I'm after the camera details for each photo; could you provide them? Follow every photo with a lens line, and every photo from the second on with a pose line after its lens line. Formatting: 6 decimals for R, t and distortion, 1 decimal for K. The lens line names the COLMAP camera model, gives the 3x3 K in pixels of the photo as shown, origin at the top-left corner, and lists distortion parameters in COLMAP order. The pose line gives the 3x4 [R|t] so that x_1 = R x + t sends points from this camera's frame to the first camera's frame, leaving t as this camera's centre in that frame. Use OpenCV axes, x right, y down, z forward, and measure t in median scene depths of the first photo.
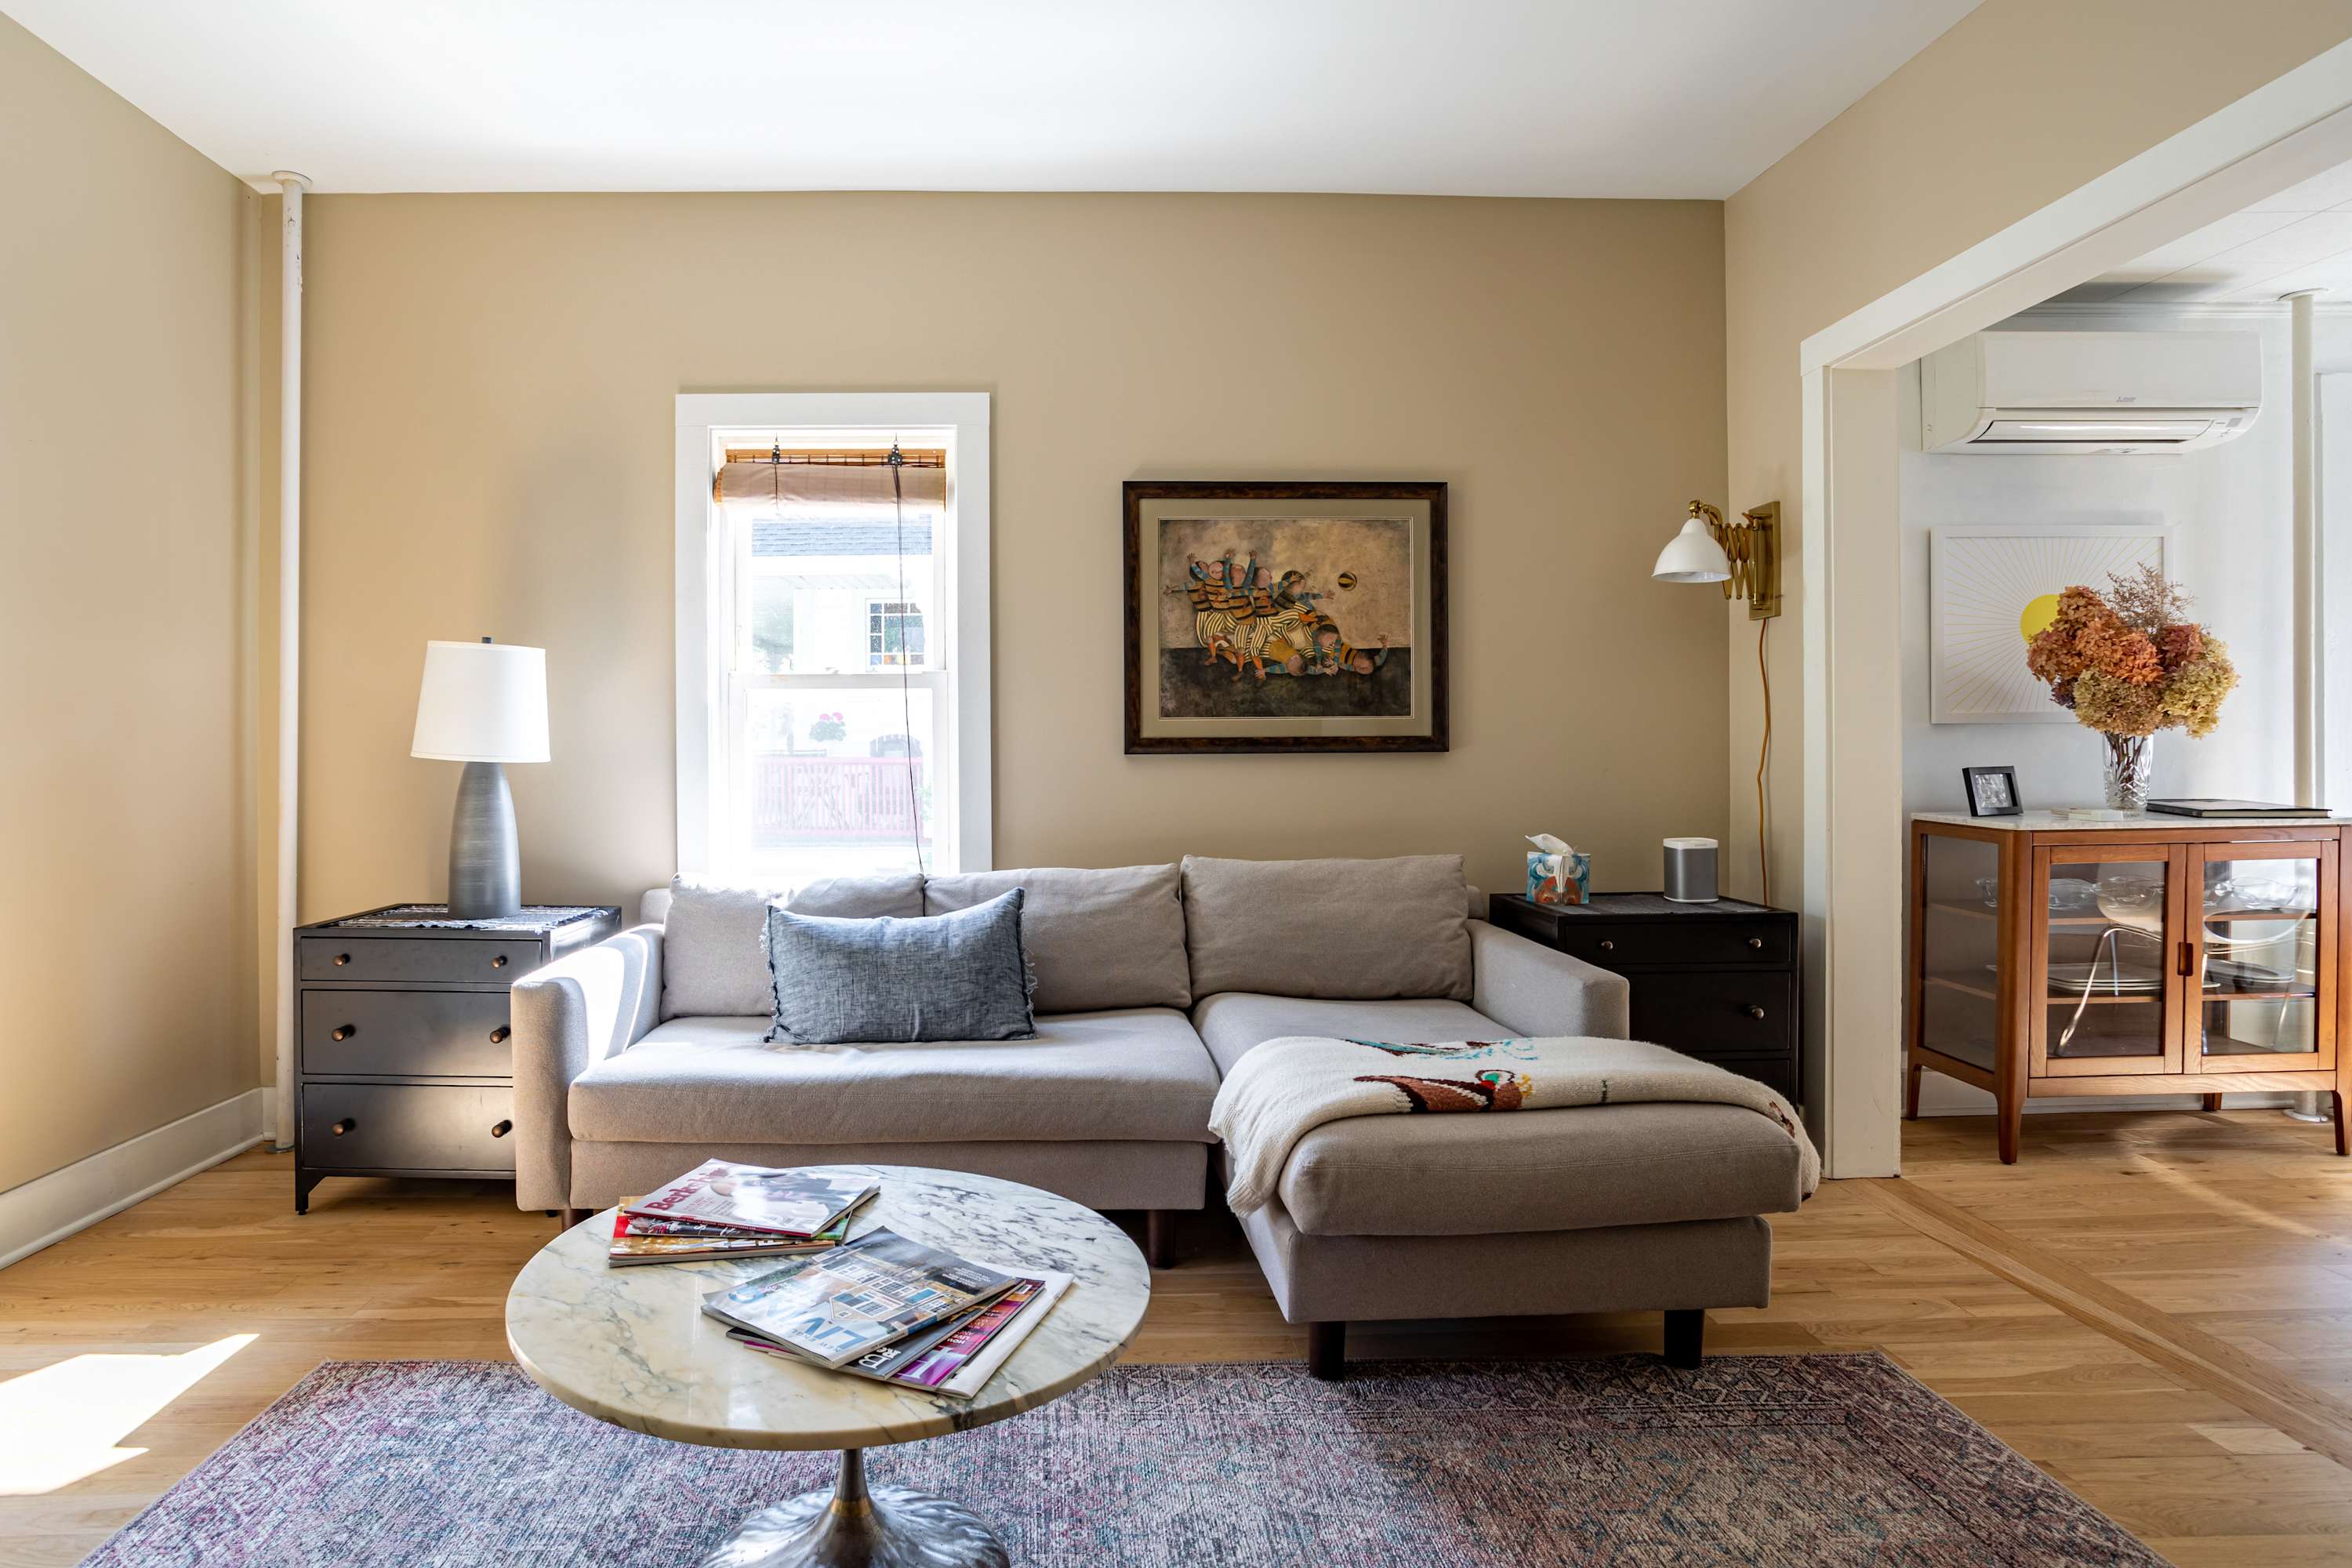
lens RADIAL K [[1122.6, 0, 1176.0], [0, 1122.6, 784.0], [0, 0, 1]] dist [-0.053524, 0.026110]
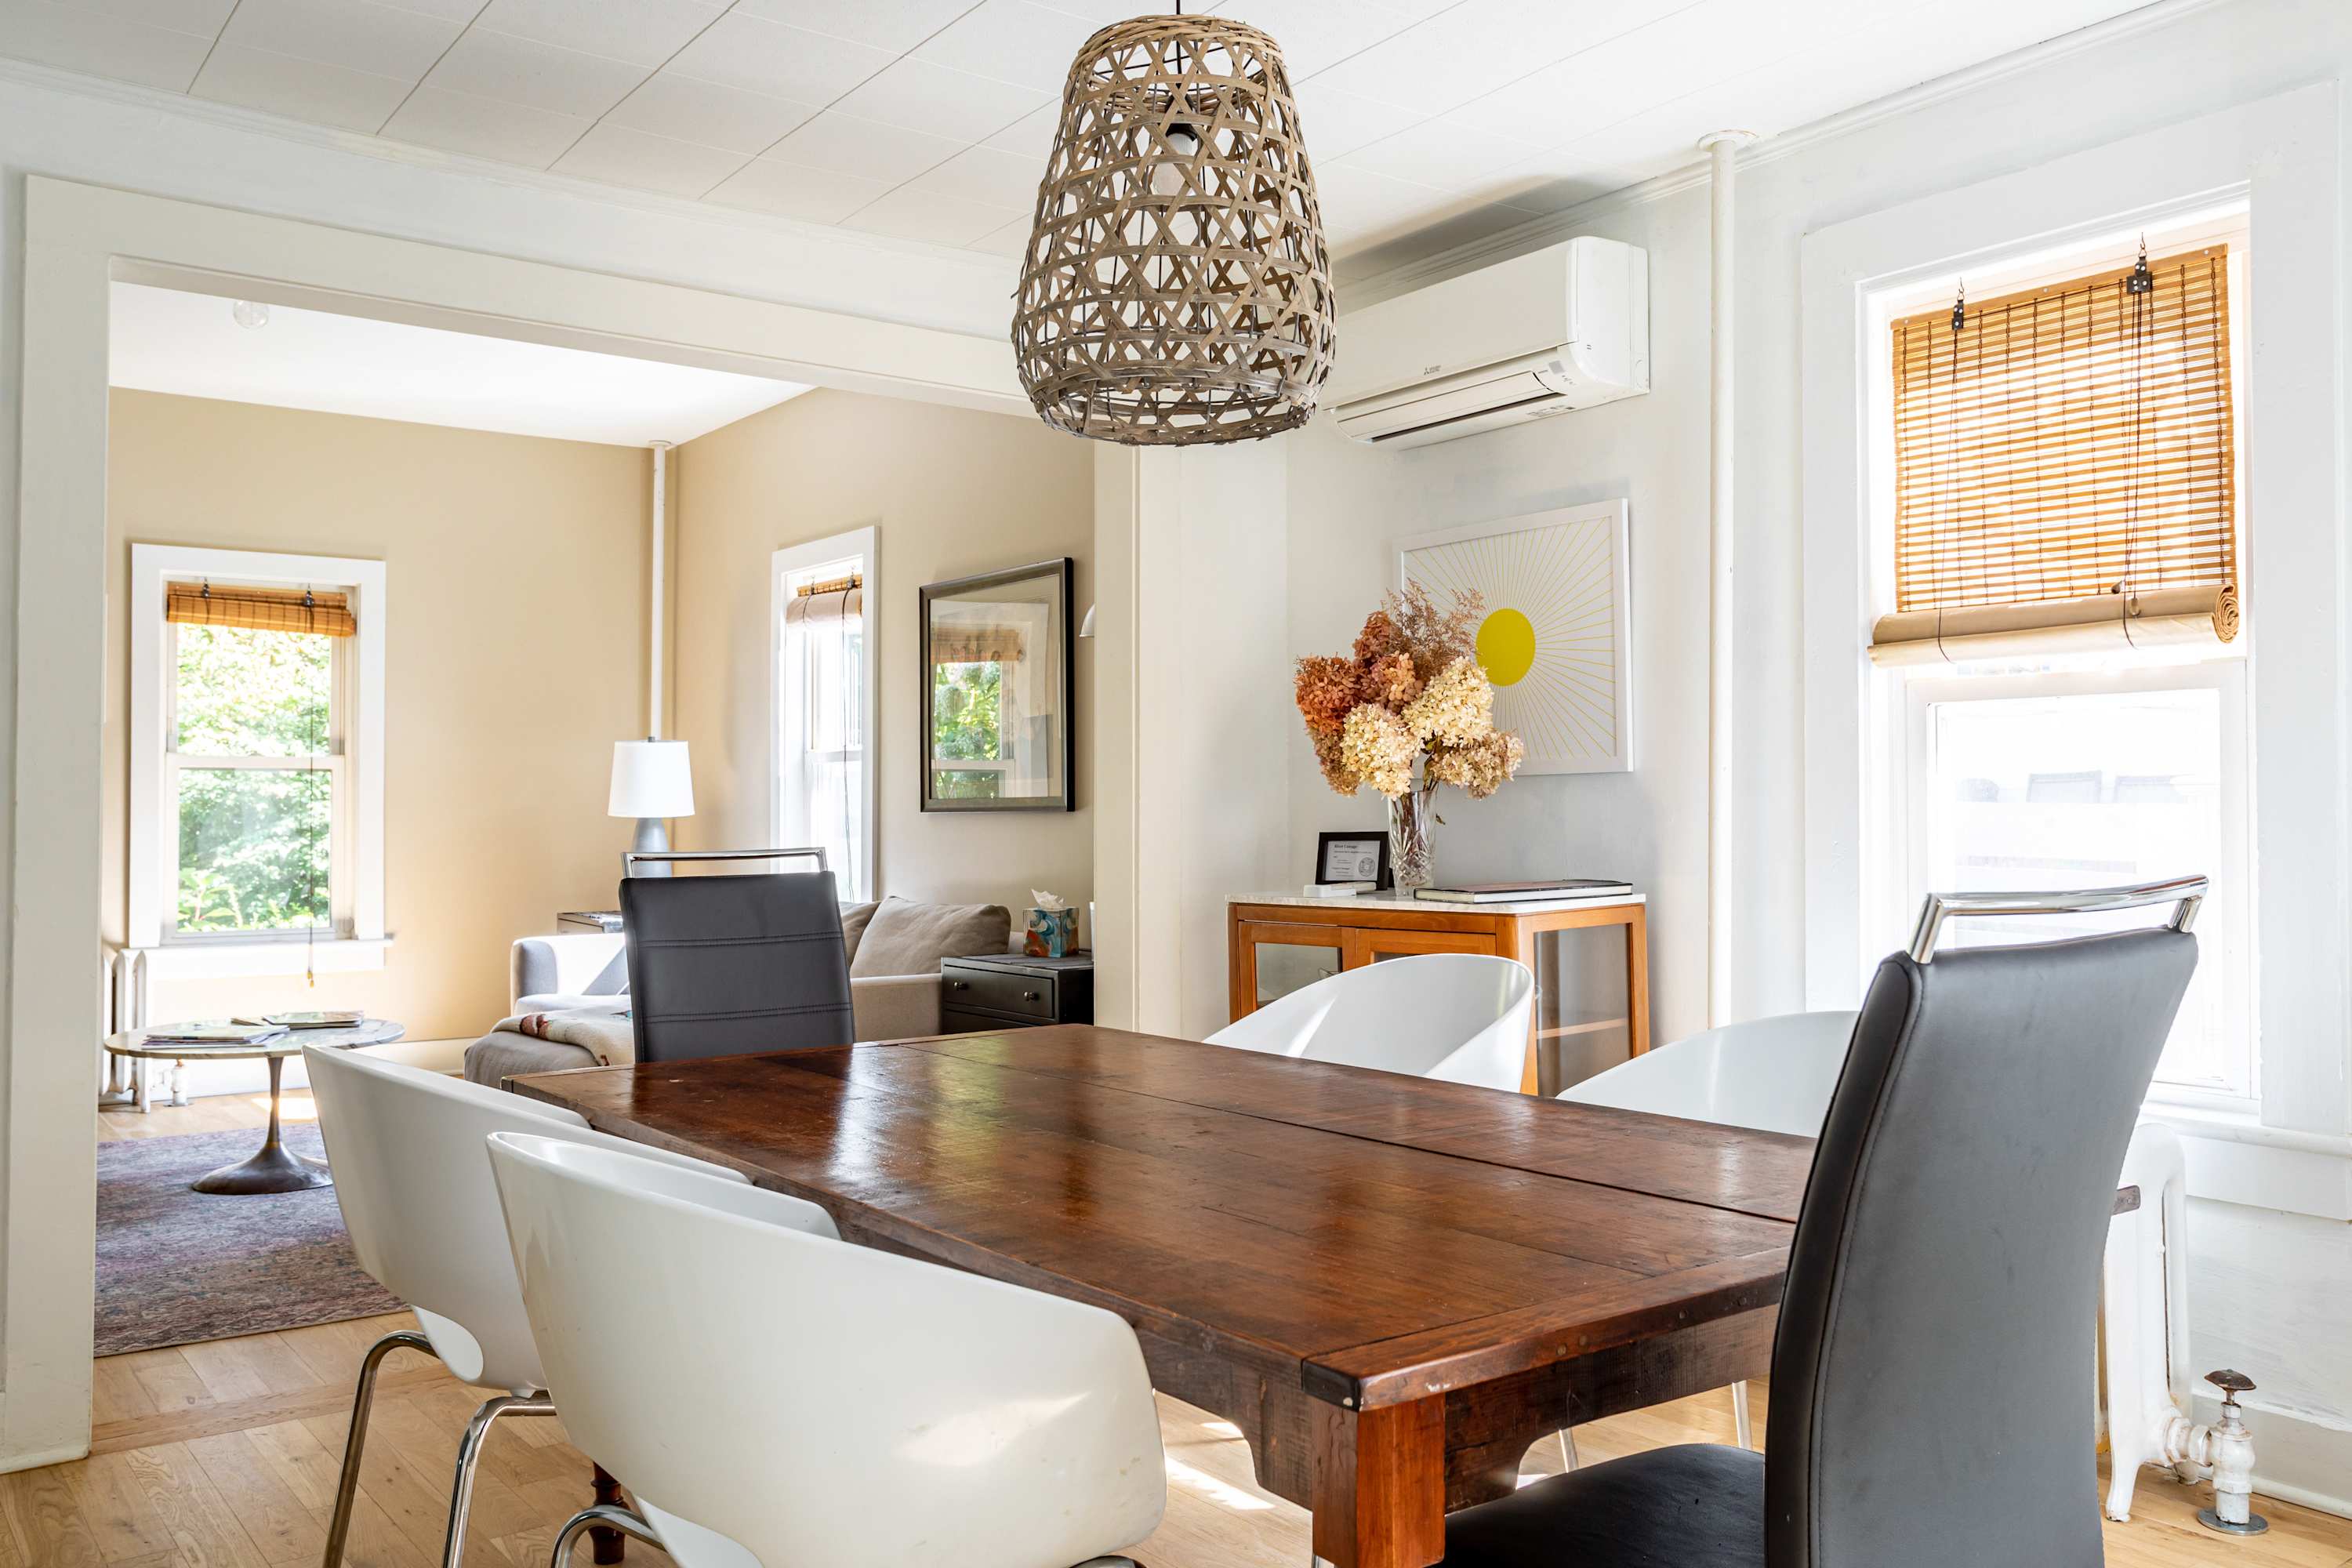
lens RADIAL K [[1992.0, 0, 1247.2], [0, 1992.0, 789.1], [0, 0, 1]] dist [-0.016875, 0.001826]
pose [[0.571489, -0.003463, -0.820602, 1.897779], [-0.008768, 0.999908, -0.010326, -0.033343], [0.820563, 0.013096, 0.571406, 0.066157]]
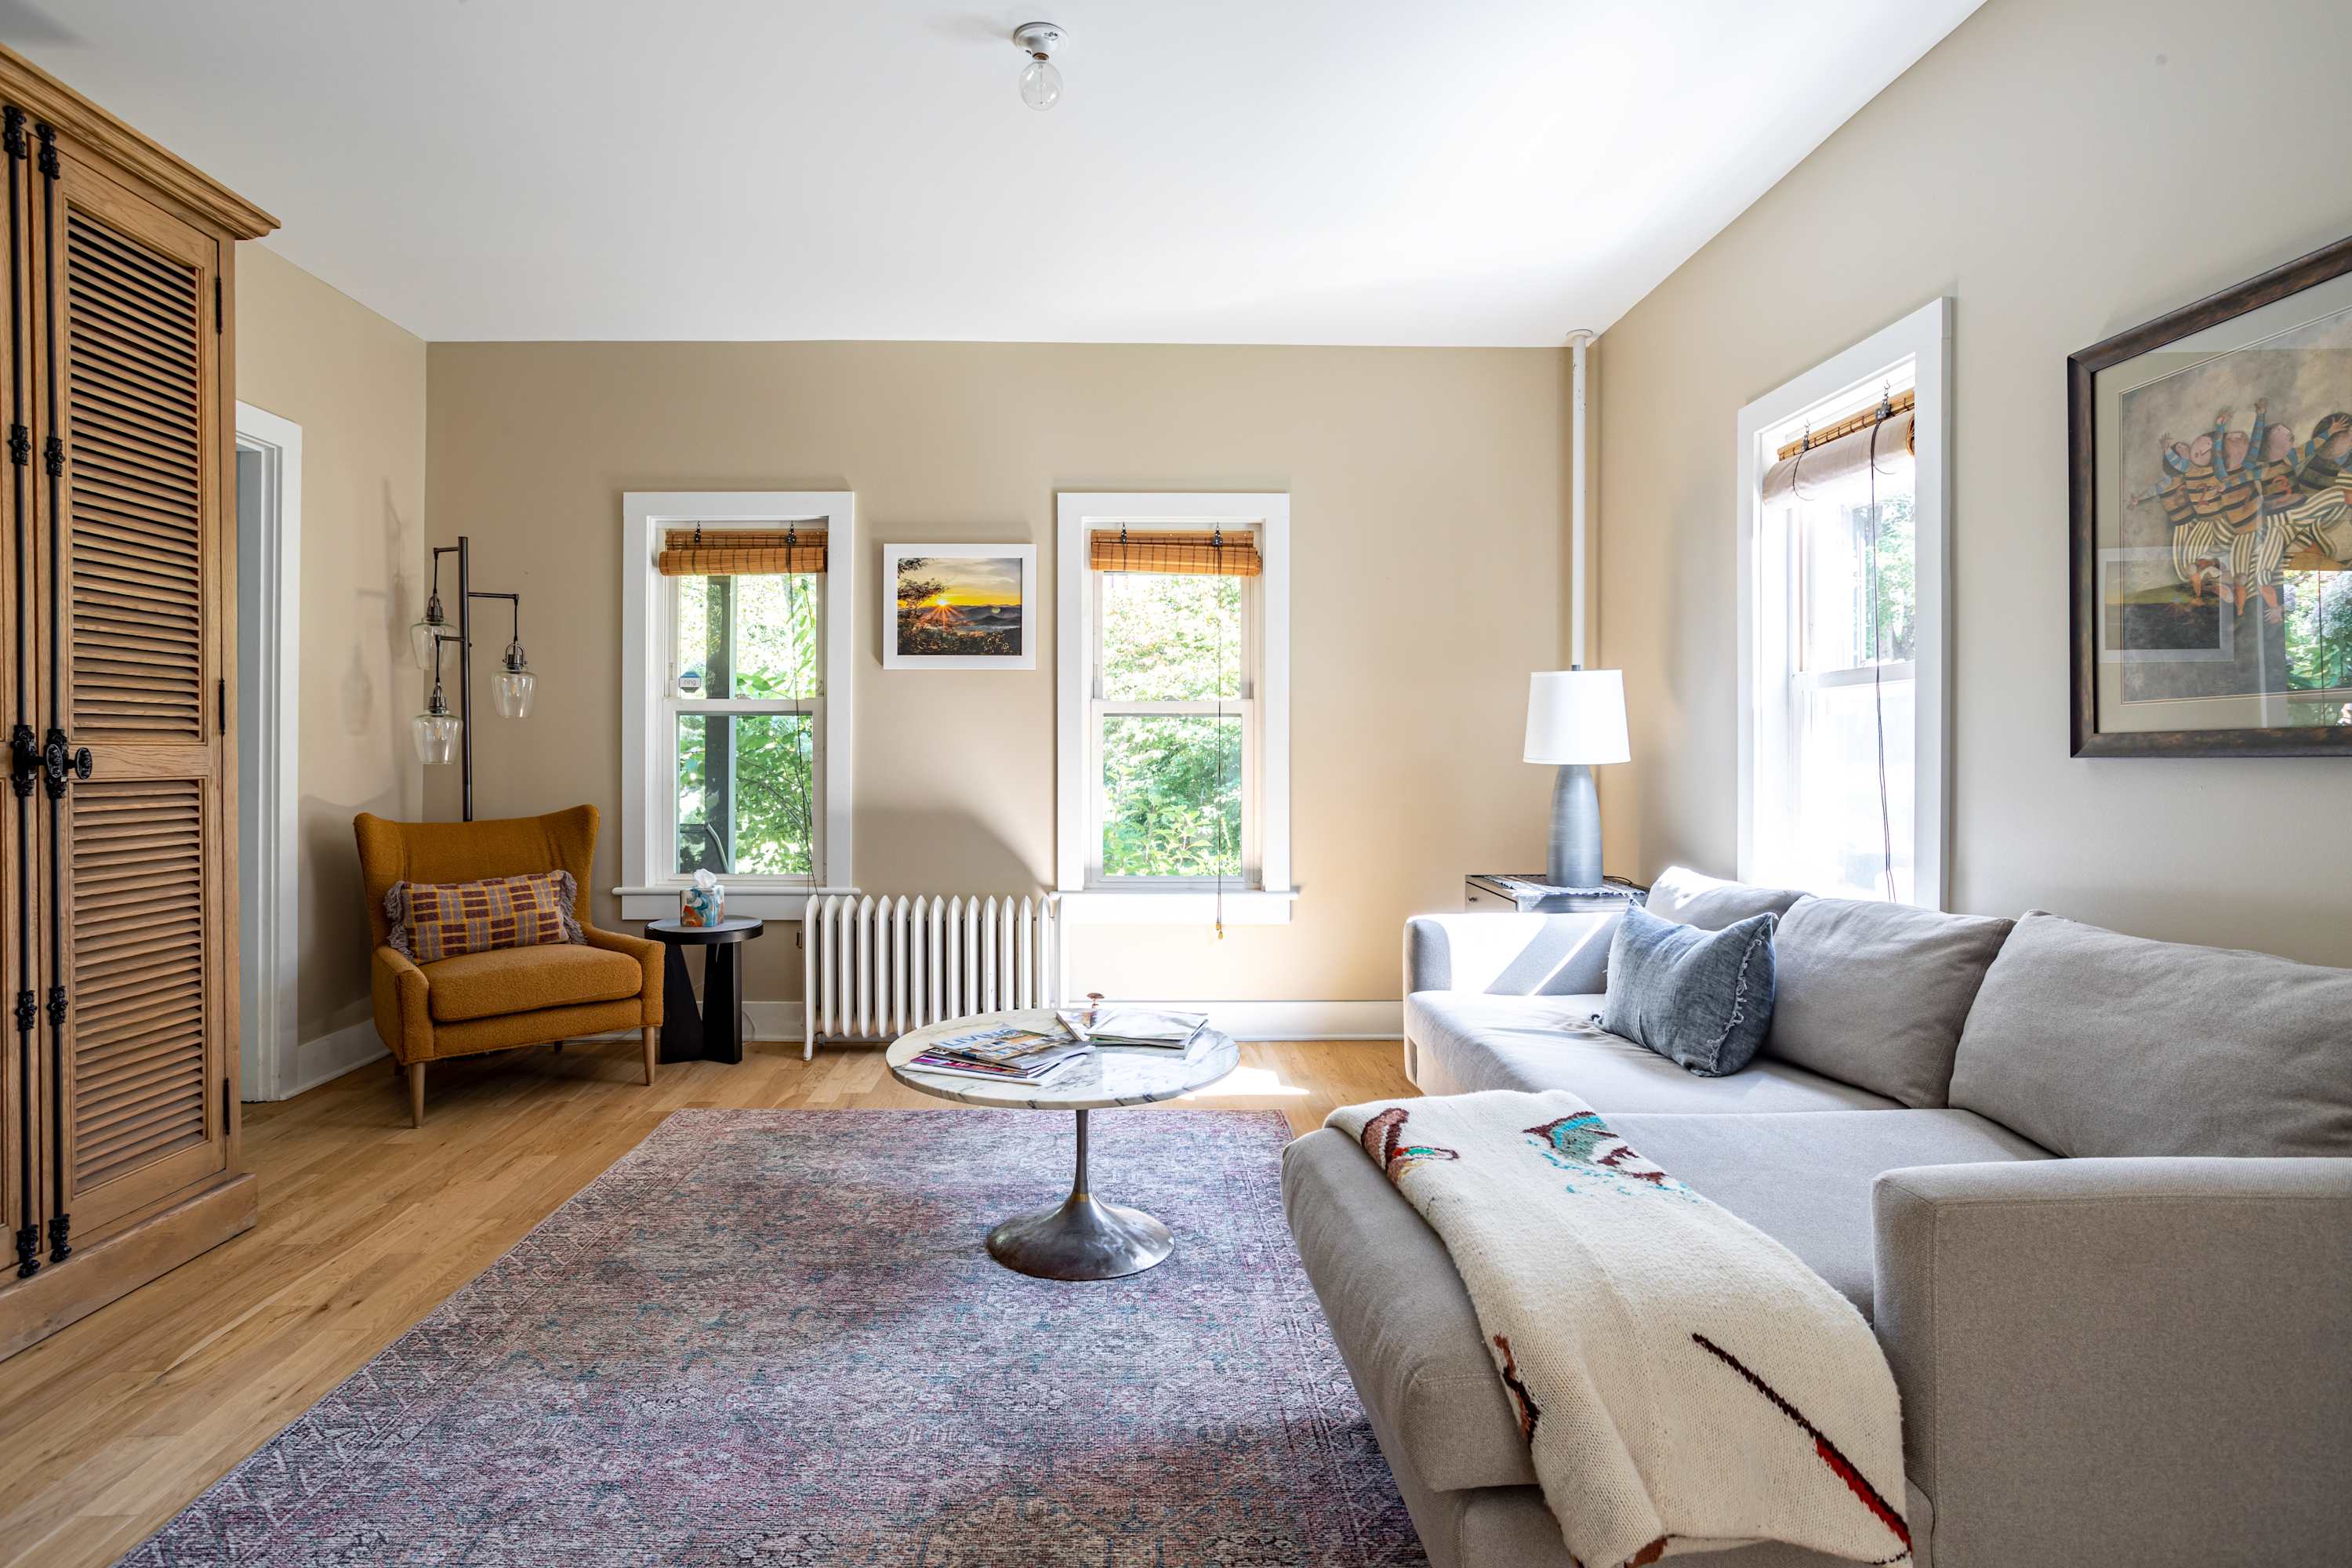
lens RADIAL K [[1242.0, 0, 1180.6], [0, 1242.0, 730.9], [0, 0, 1]] dist [-0.000064, 0.030518]
pose [[0.023536, -0.018650, -0.999549, 0.693090], [-0.010243, 0.999769, -0.018896, -0.023203], [0.999671, 0.010683, 0.023340, 0.442179]]
